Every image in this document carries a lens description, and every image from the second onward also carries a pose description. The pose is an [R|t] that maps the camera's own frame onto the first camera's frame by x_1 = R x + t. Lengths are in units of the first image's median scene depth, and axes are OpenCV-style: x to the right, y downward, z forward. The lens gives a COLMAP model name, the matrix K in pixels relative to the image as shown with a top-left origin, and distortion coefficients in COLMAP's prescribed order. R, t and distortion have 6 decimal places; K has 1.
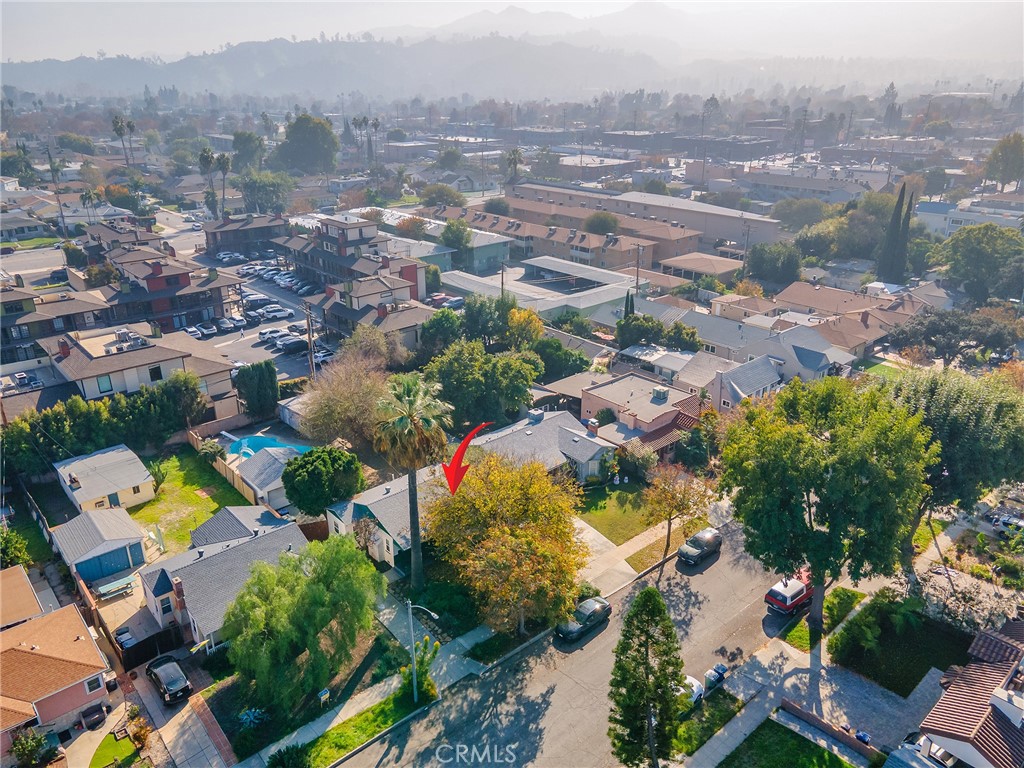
lens RADIAL K [[742.9, 0, 505.5], [0, 742.9, 379.6], [0, 0, 1]] dist [0.033541, 0.030257]
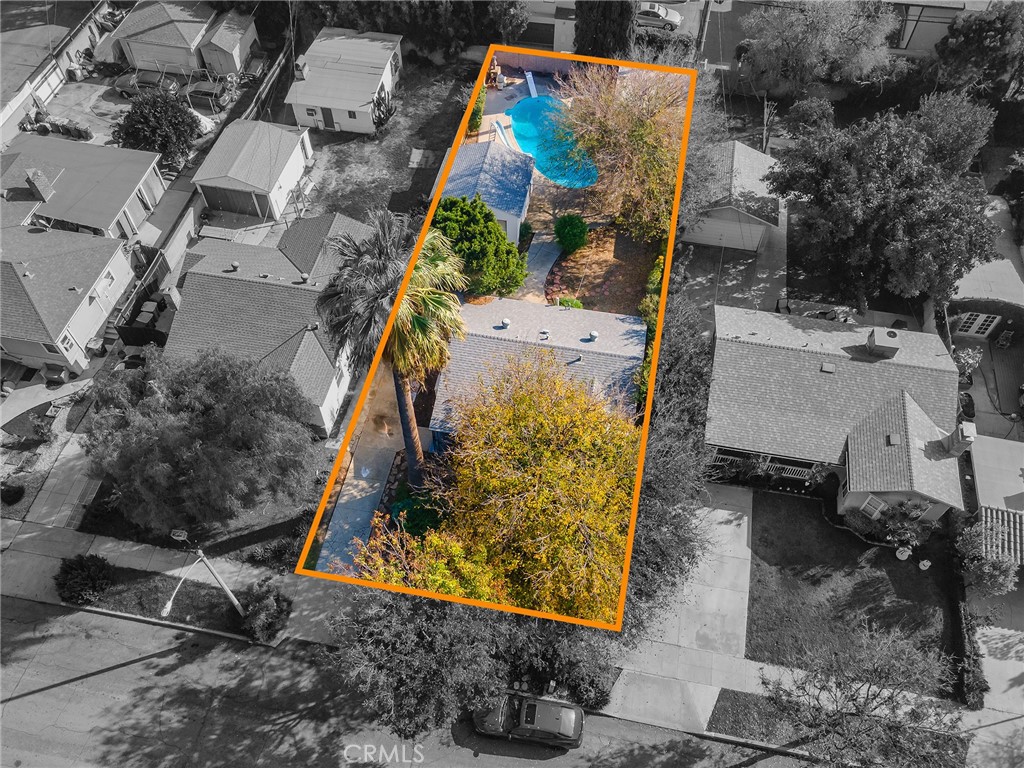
lens RADIAL K [[818.7, 0, 505.3], [0, 818.7, 416.6], [0, 0, 1]] dist [0.043599, 0.014850]
pose [[0.615097, 0.649774, -0.446598, 0.168732], [-0.298509, 0.716177, 0.630860, -0.195033], [0.729759, -0.254726, 0.634481, 0.464337]]
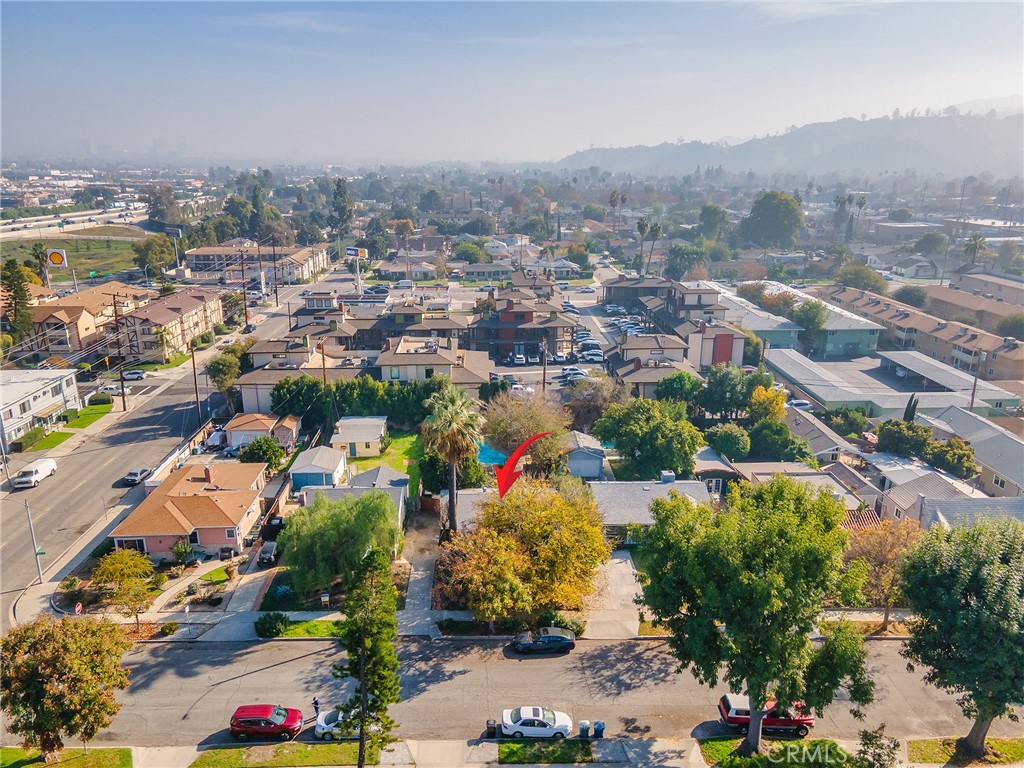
lens RADIAL K [[743.8, 0, 502.8], [0, 743.8, 381.0], [0, 0, 1]] dist [0.038597, 0.008544]
pose [[0.771955, 0.185996, -0.607858, 0.476914], [-0.241010, 0.970480, -0.009119, -0.015504], [0.588217, 0.153539, 0.793994, 0.034753]]
